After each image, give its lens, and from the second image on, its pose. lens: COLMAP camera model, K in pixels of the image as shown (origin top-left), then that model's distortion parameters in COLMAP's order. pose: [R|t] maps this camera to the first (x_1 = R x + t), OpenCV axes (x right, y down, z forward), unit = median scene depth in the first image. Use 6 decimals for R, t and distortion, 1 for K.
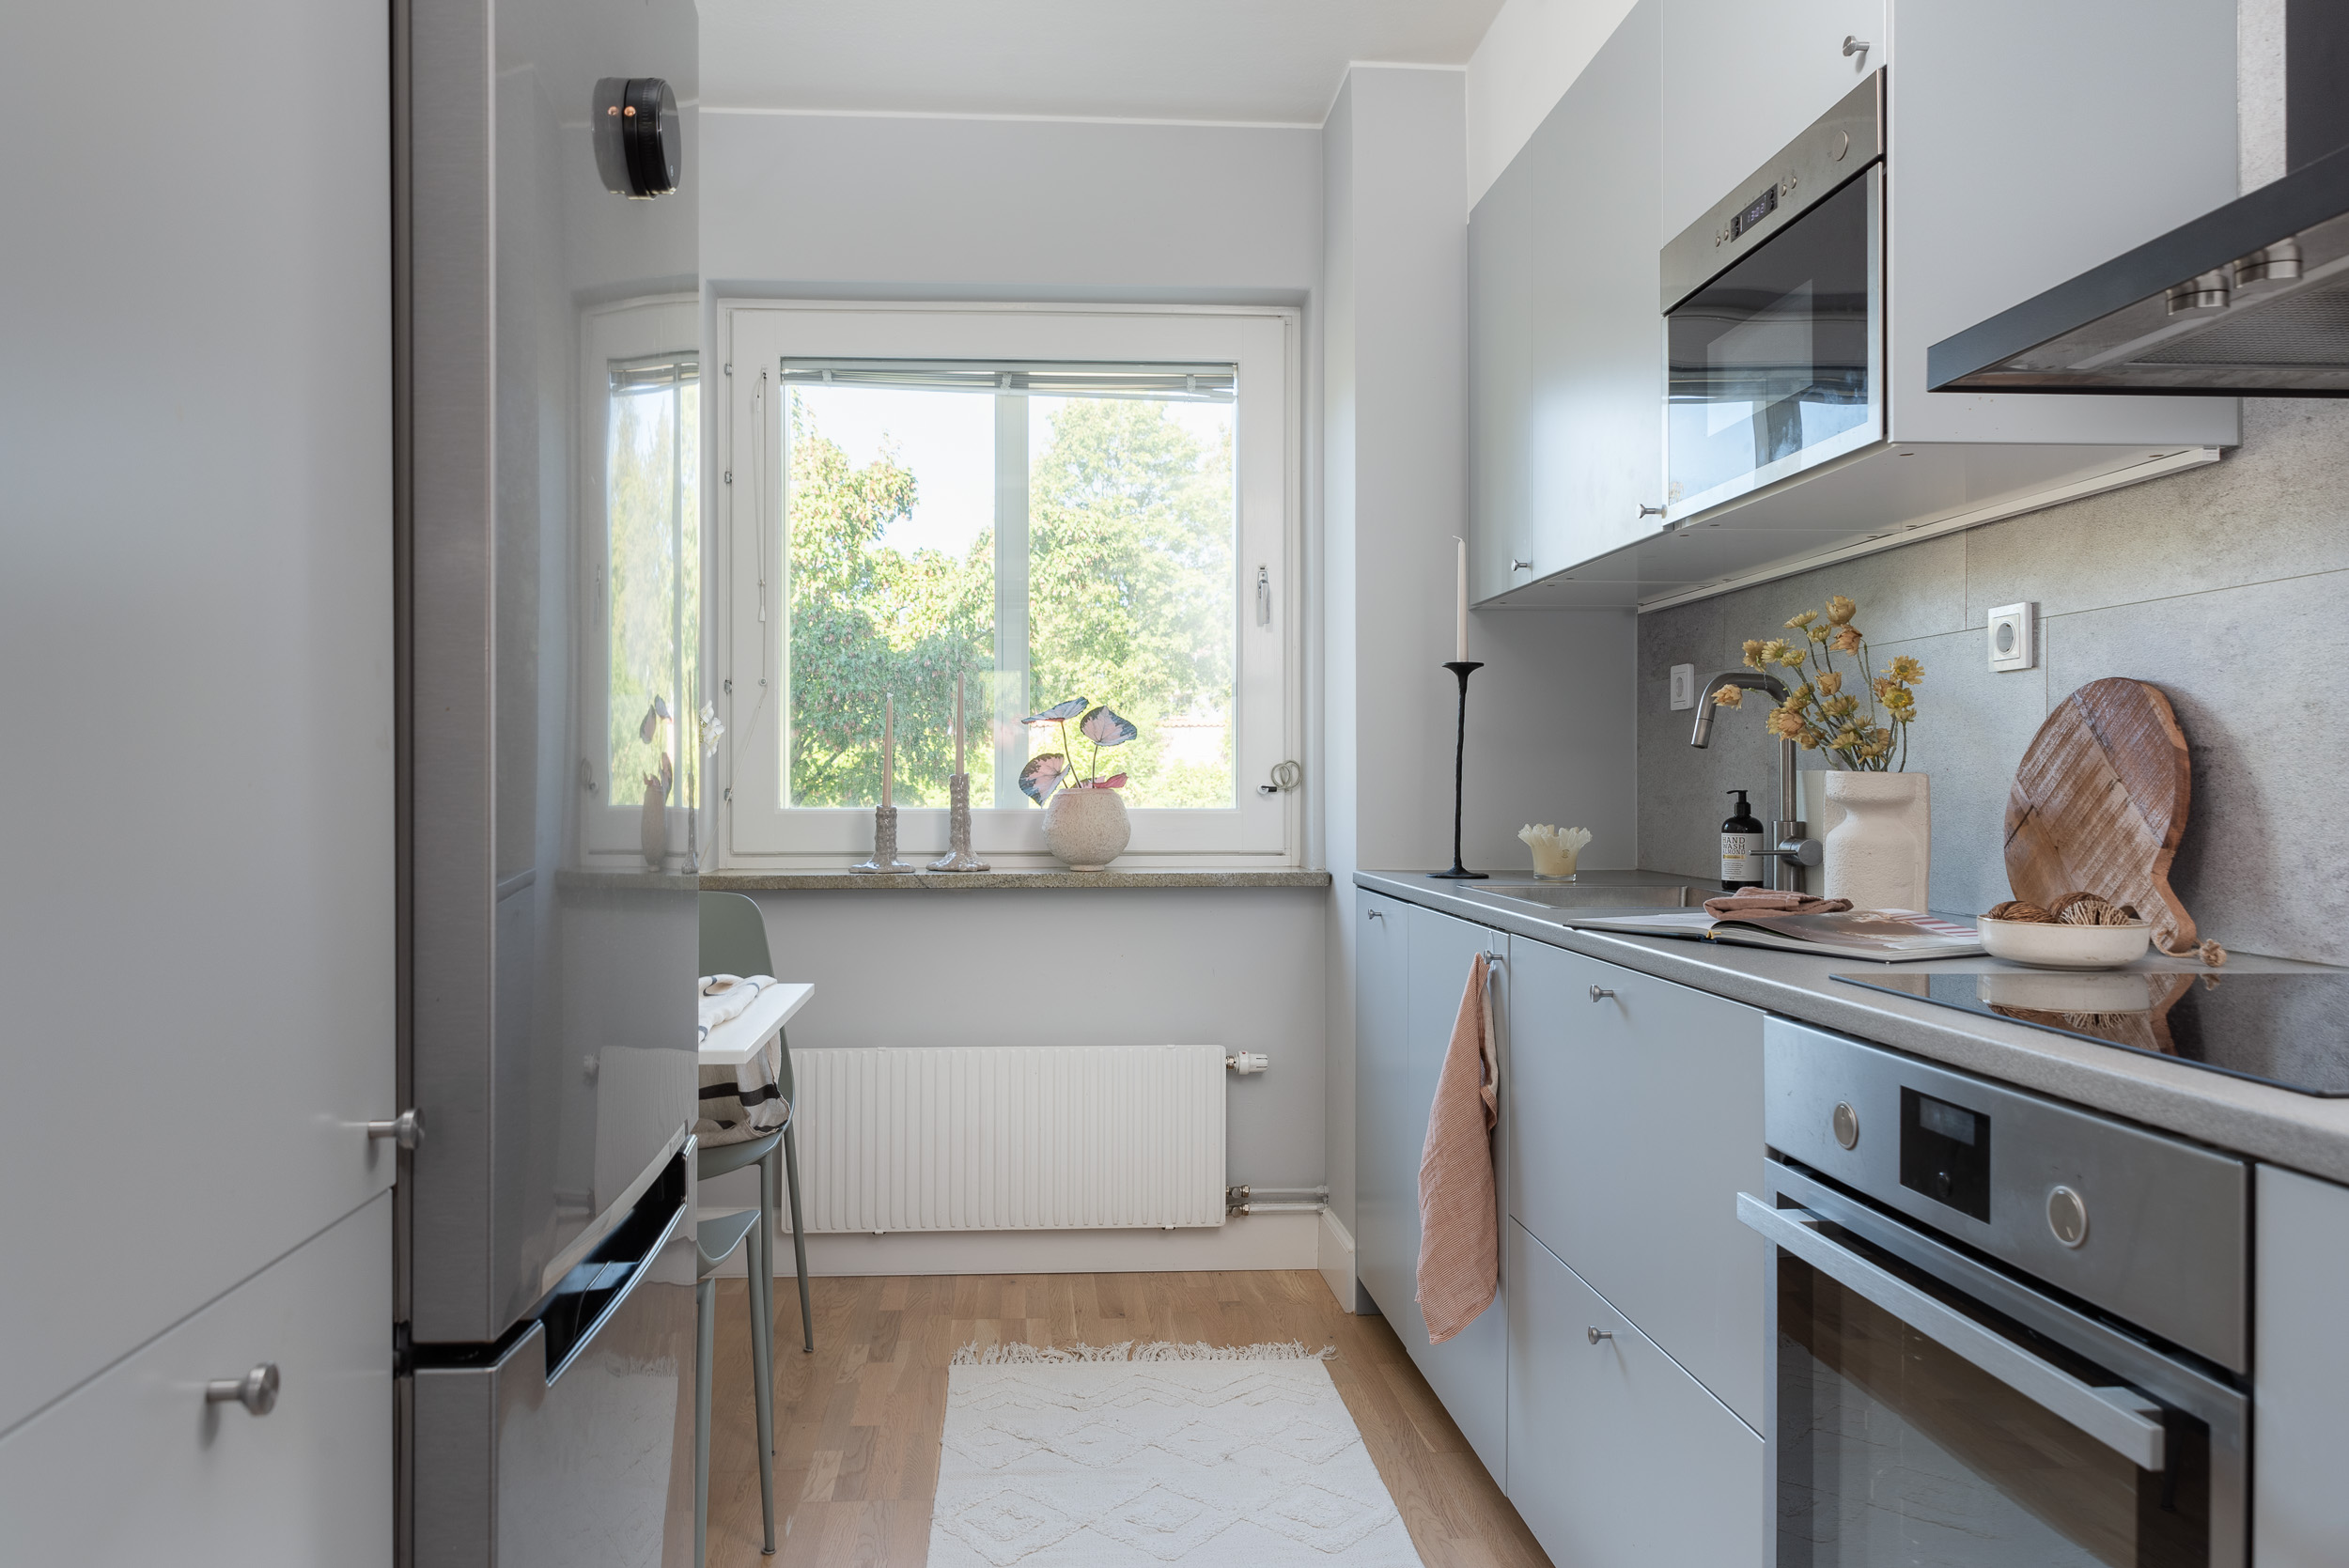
lens RADIAL K [[1562.7, 0, 1097.9], [0, 1562.7, 786.1], [0, 0, 1]] dist [0.001875, 0.000638]
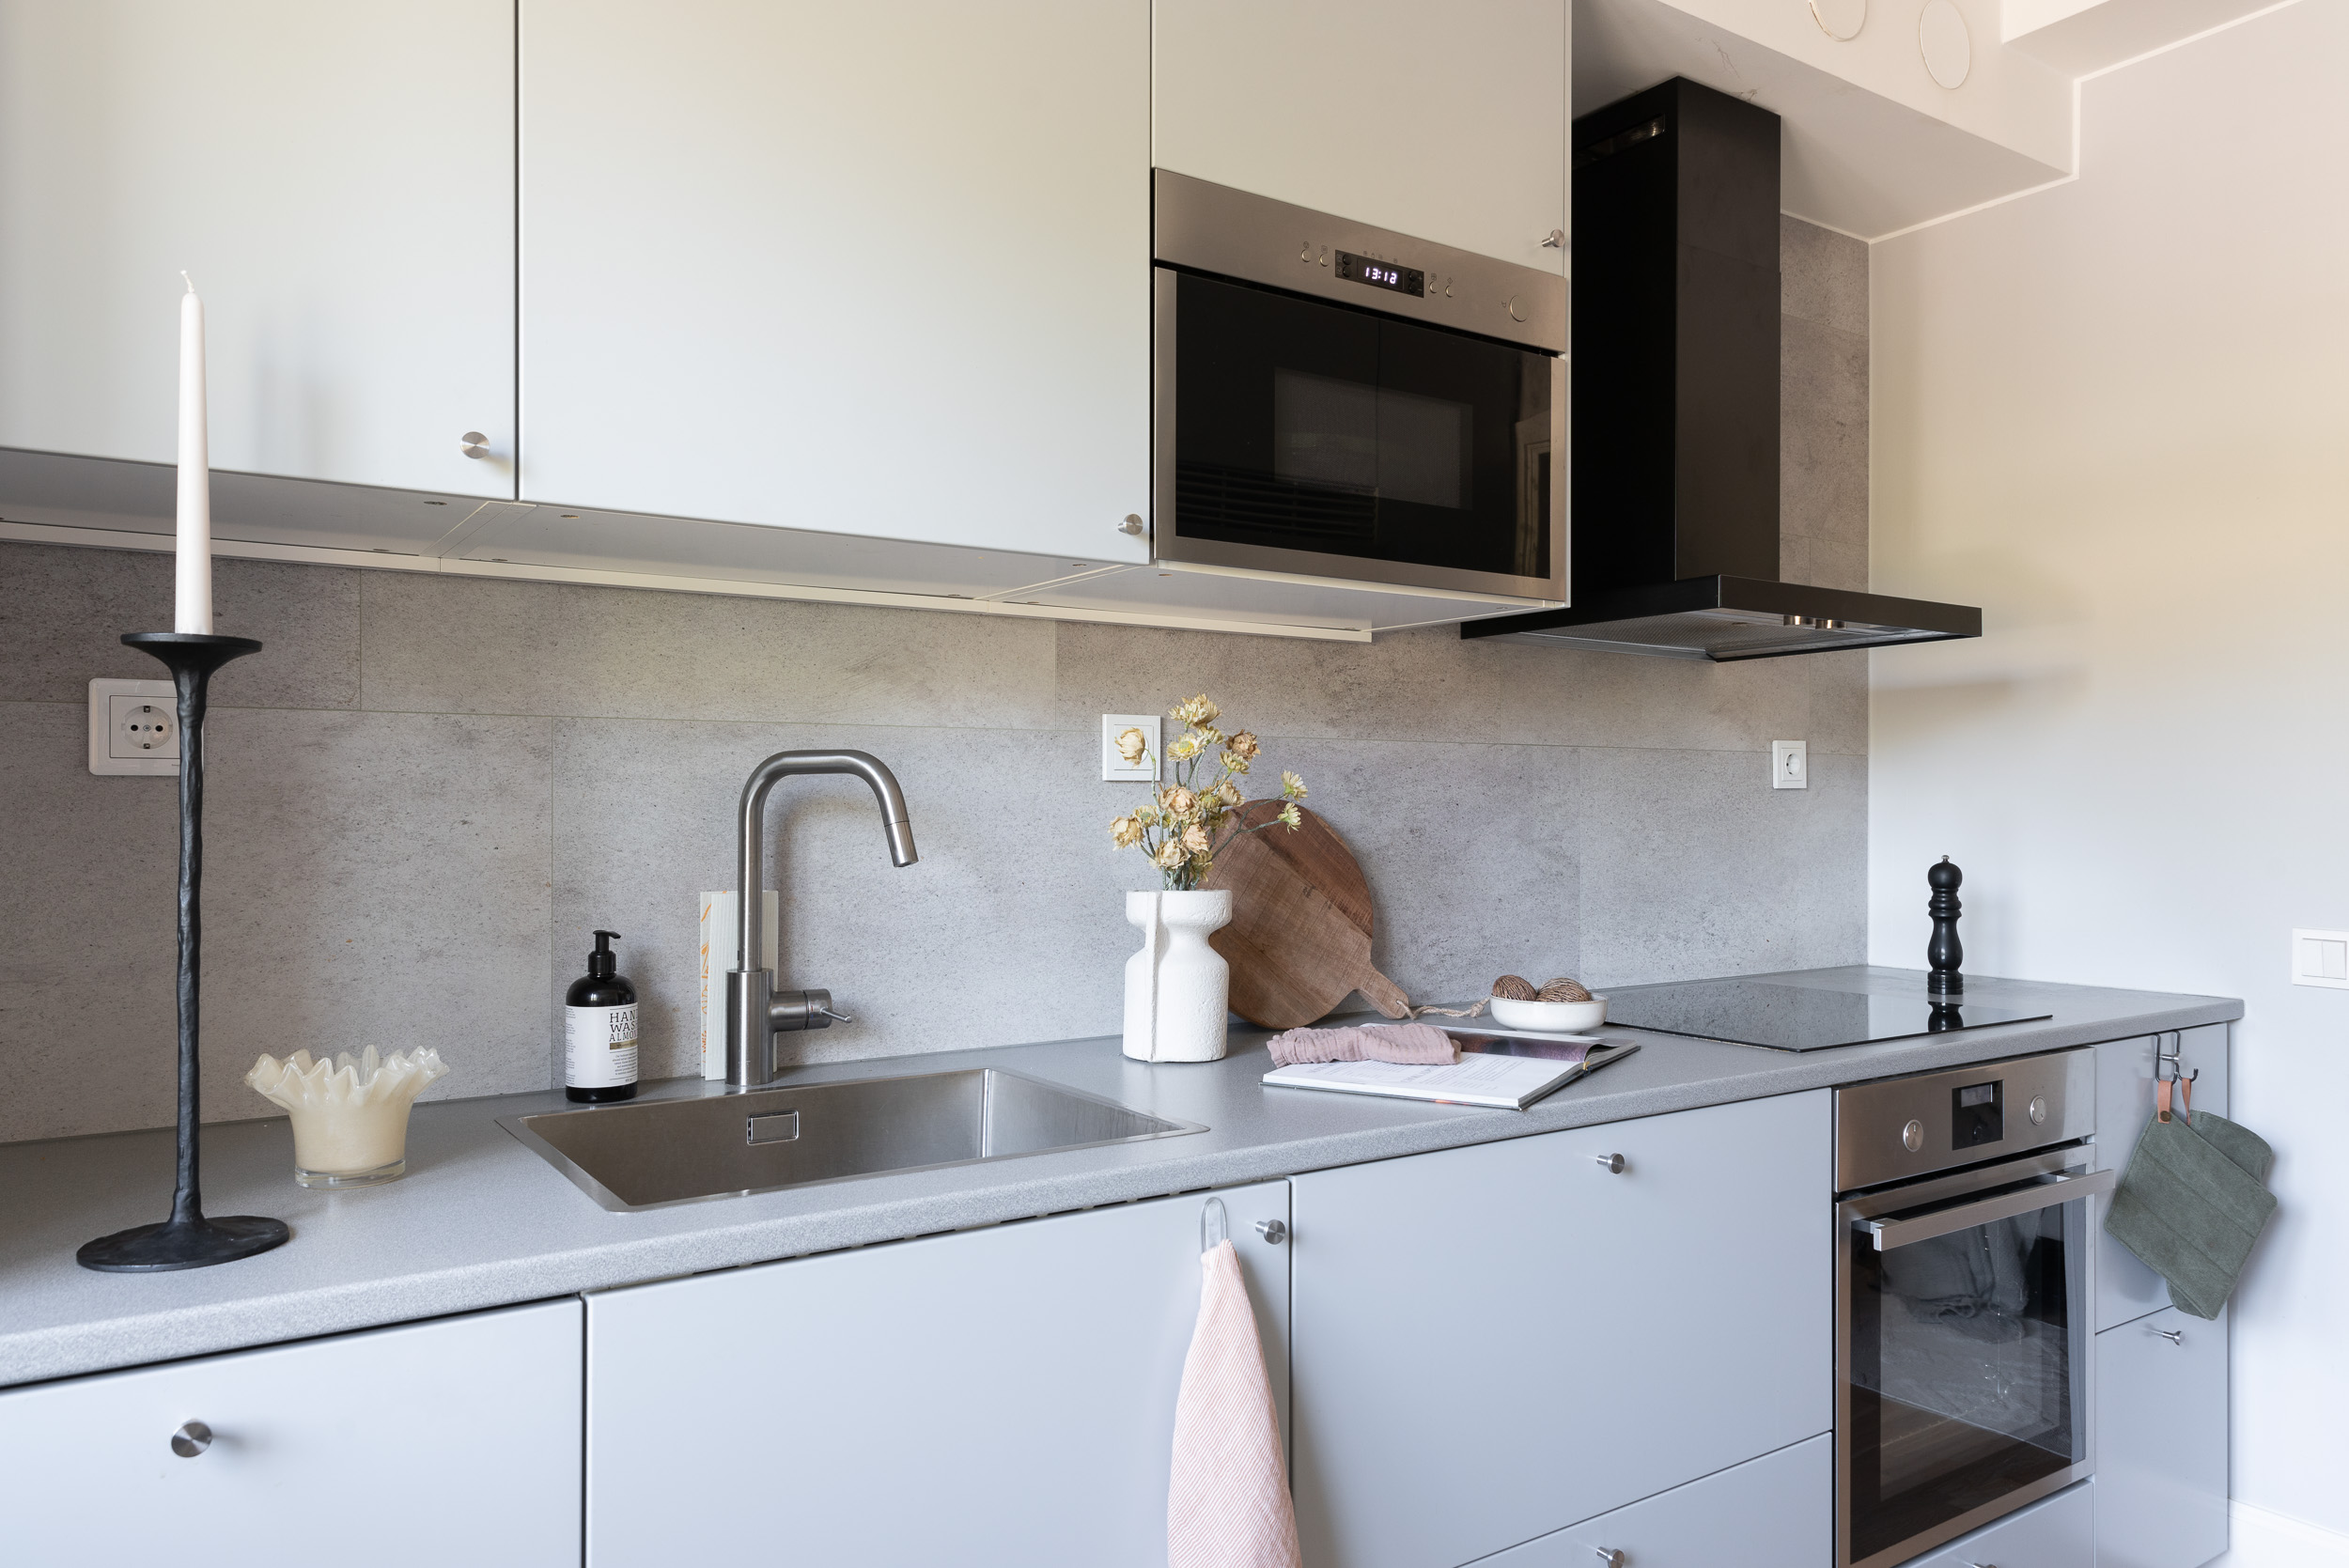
lens RADIAL K [[1562.7, 0, 1097.9], [0, 1562.7, 786.1], [0, 0, 1]] dist [0.001875, 0.000638]
pose [[-0.487682, 0.008075, 0.872984, -0.320048], [0.003559, 0.999967, -0.007262, -0.075938], [-0.873014, -0.000434, -0.487694, 1.788764]]
